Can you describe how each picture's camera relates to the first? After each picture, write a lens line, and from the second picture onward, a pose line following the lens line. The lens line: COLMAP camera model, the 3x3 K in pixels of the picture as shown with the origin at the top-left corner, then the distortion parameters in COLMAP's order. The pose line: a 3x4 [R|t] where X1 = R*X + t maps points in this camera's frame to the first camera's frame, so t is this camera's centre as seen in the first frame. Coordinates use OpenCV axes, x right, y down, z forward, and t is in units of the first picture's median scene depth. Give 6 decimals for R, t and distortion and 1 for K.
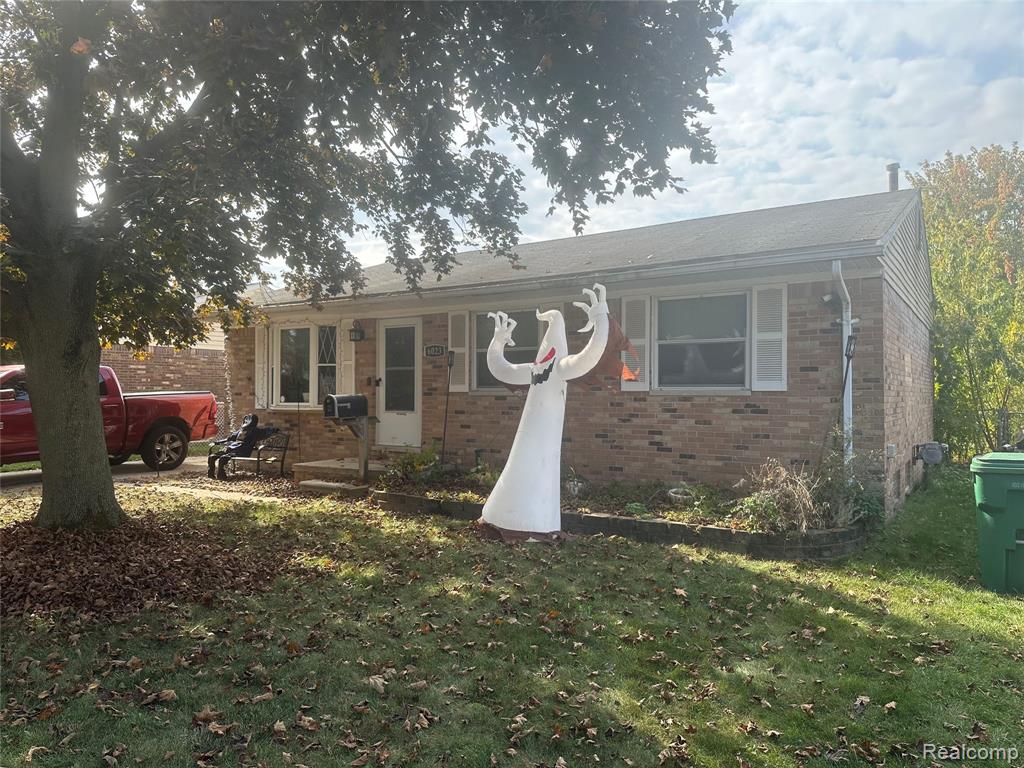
lens RADIAL K [[729.6, 0, 511.3], [0, 729.6, 385.8], [0, 0, 1]] dist [0.100009, 0.001824]
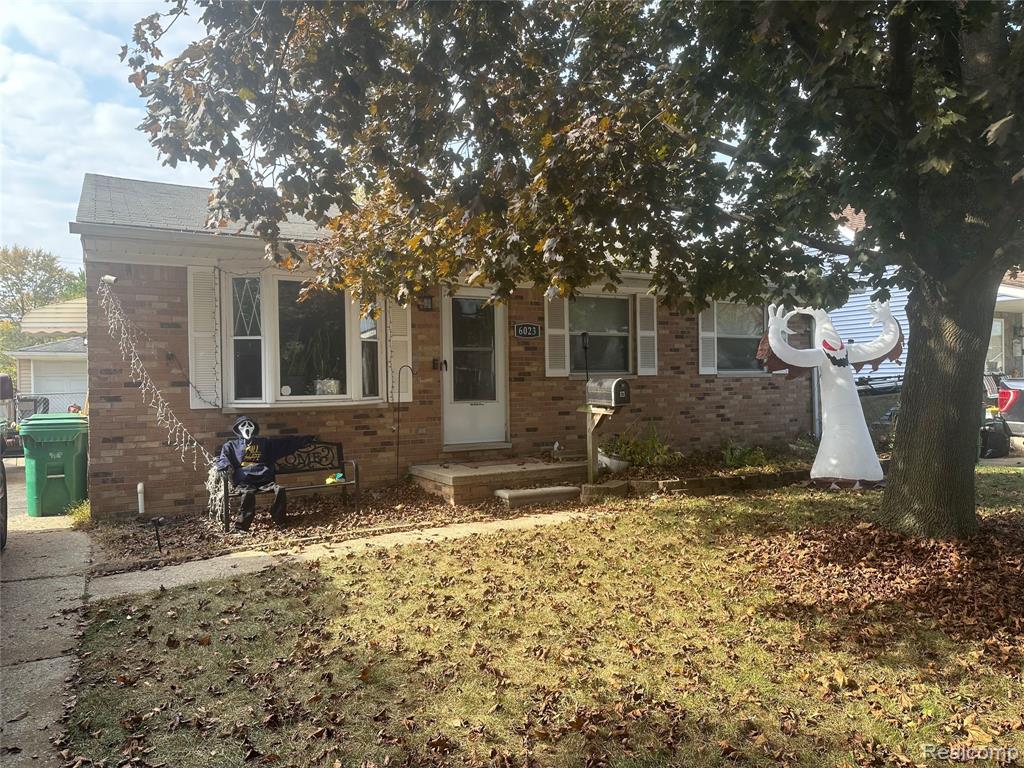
lens RADIAL K [[729.6, 0, 510.2], [0, 729.6, 382.2], [0, 0, 1]] dist [0.100009, 0.001824]
pose [[0.440728, 0.000618, 0.897640, -0.935130], [0.013213, 0.999887, -0.007176, 0.021403], [-0.897543, 0.015023, 0.440670, 0.645512]]
